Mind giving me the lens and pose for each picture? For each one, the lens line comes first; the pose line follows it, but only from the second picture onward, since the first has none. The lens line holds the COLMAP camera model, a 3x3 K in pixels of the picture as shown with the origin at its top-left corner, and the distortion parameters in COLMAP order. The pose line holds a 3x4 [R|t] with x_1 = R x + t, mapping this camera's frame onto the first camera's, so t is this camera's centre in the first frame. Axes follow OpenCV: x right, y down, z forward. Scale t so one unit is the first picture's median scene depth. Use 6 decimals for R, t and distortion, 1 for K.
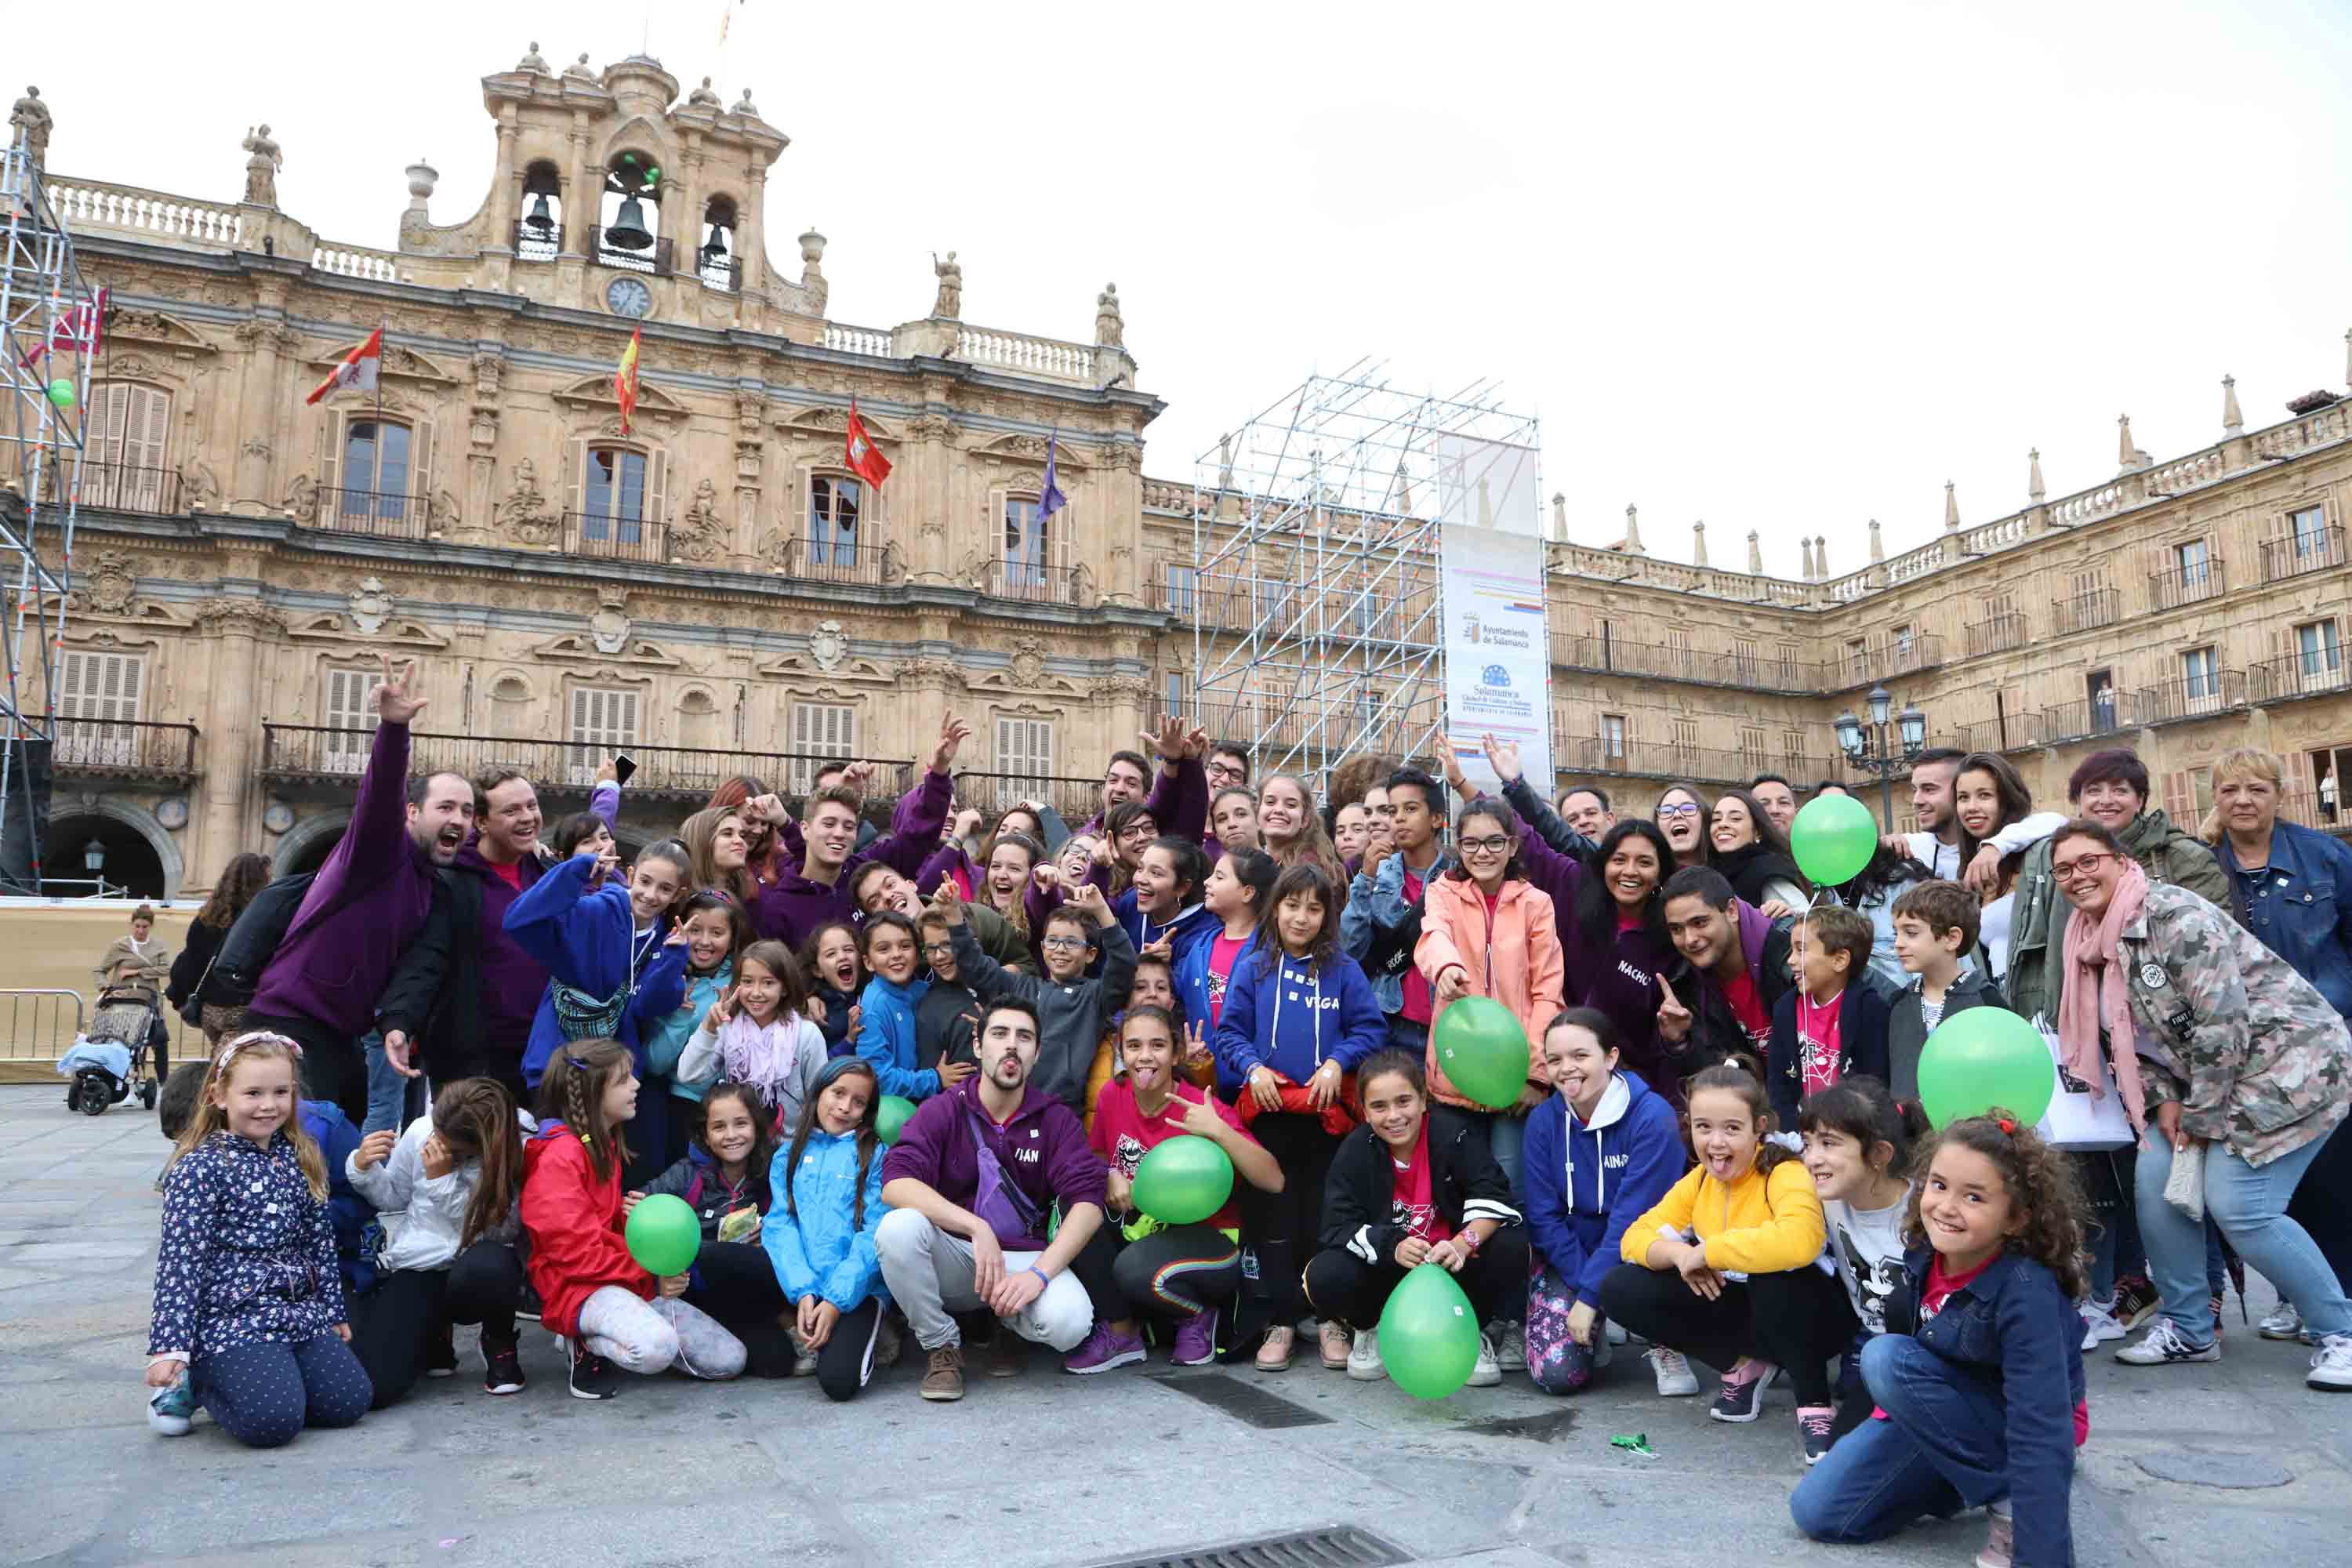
lens RADIAL K [[1613.8, 0, 1173.5], [0, 1613.8, 785.7], [0, 0, 1]] dist [-0.124060, 0.073437]
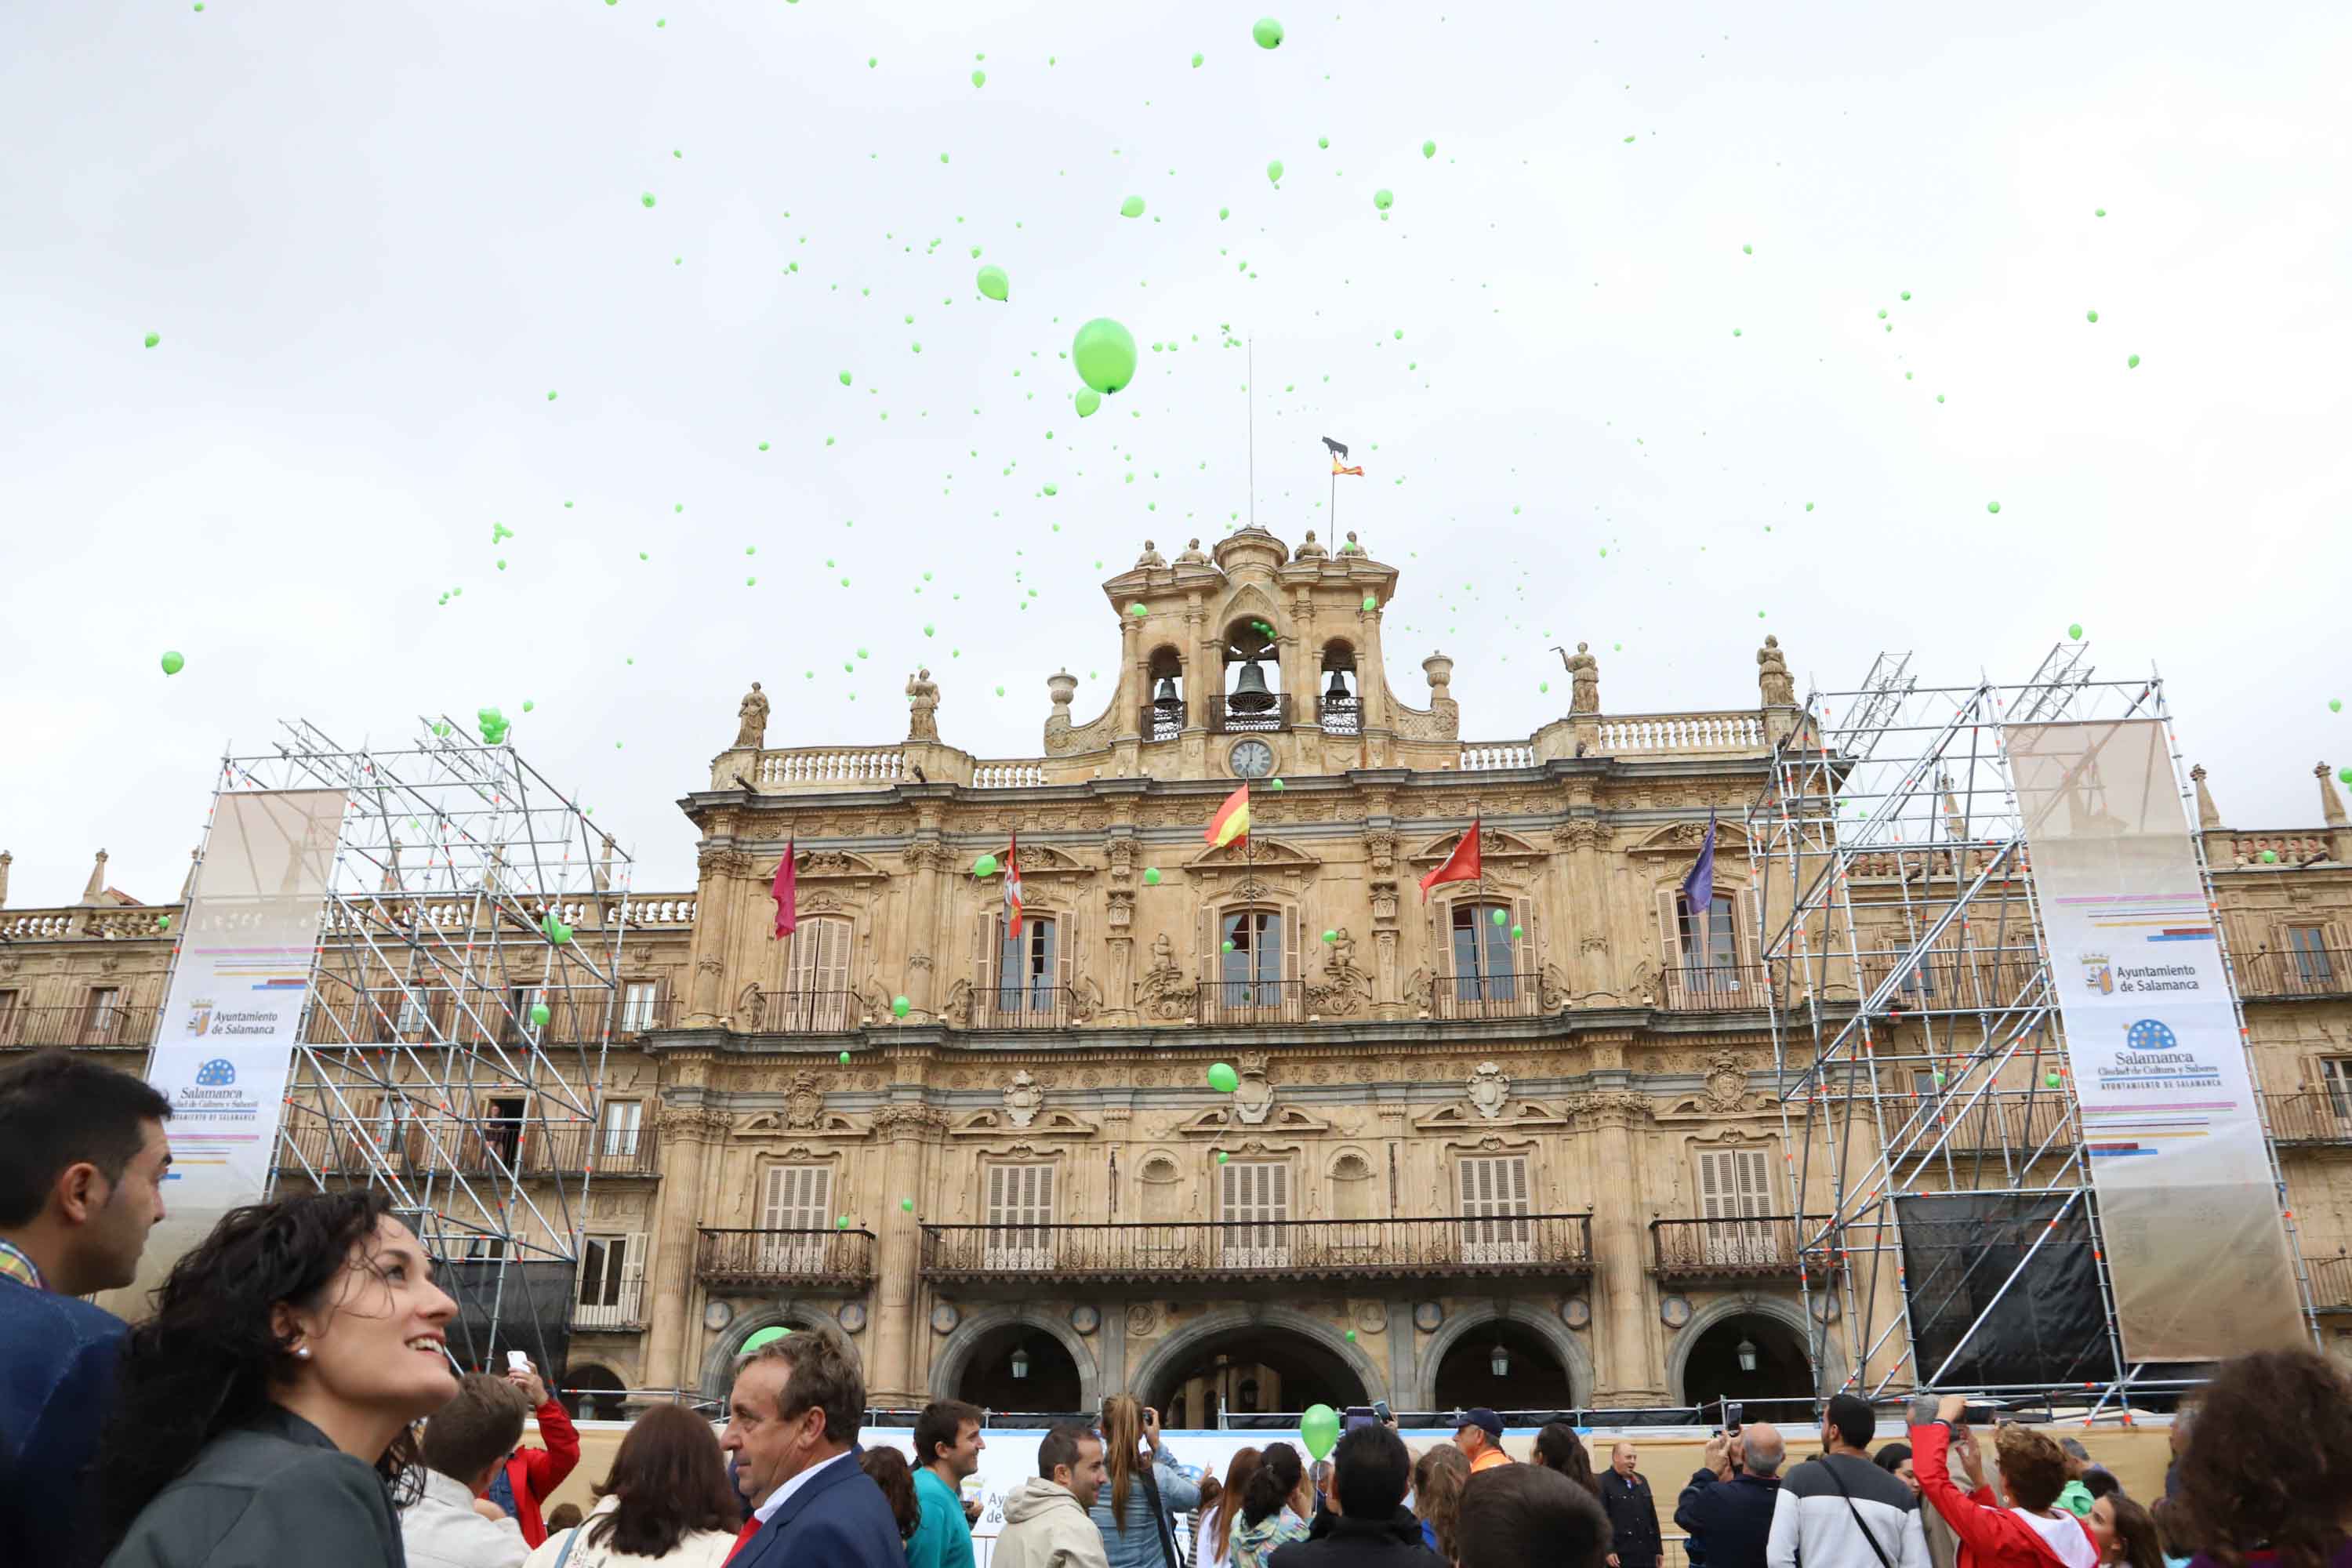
lens RADIAL K [[1682.8, 0, 1176.5], [0, 1682.8, 773.0], [0, 0, 1]] dist [-0.133010, 0.080569]
pose [[0.854870, -0.198458, -0.479387, 0.122960], [0.061105, 0.956035, -0.286815, 0.000144], [0.515232, 0.215897, 0.829412, 0.100105]]
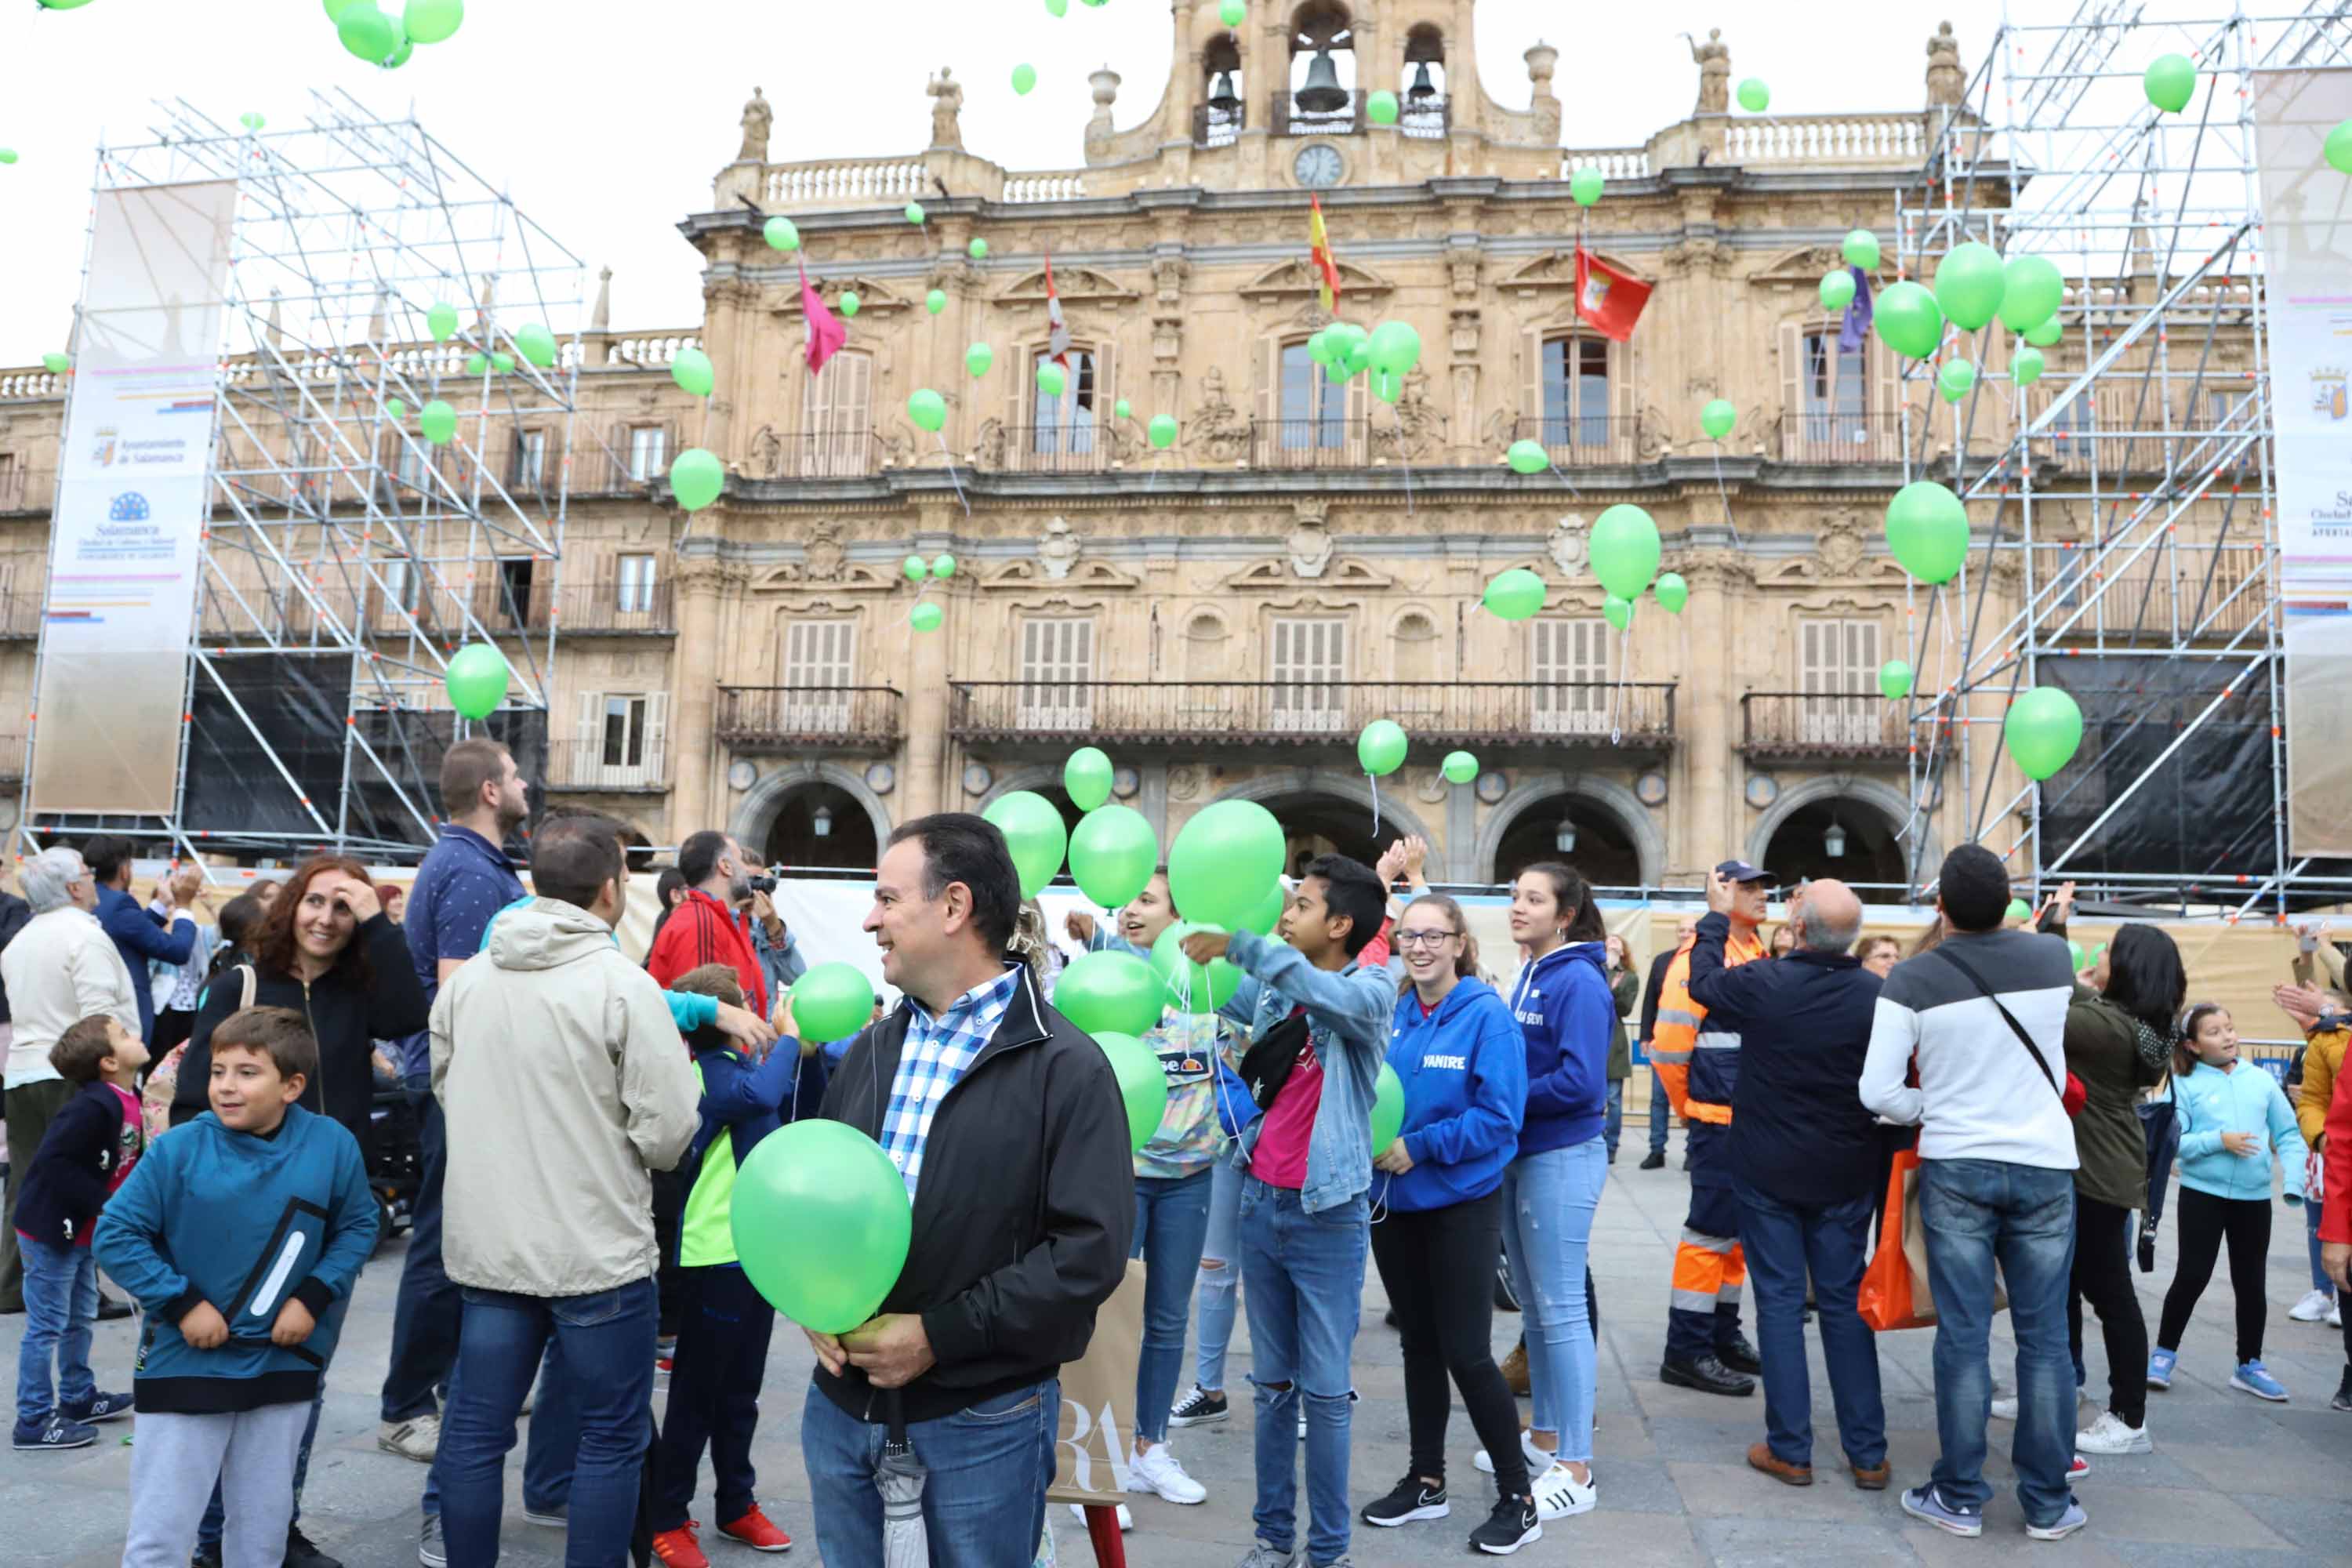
lens RADIAL K [[1744.1, 0, 1124.3], [0, 1744.1, 778.6], [0, 0, 1]] dist [-0.131596, 0.085387]
pose [[0.814450, -0.026693, -0.579619, 0.106069], [0.043476, 0.998941, 0.015086, 0.007428], [0.578602, -0.037486, 0.814748, 0.161952]]
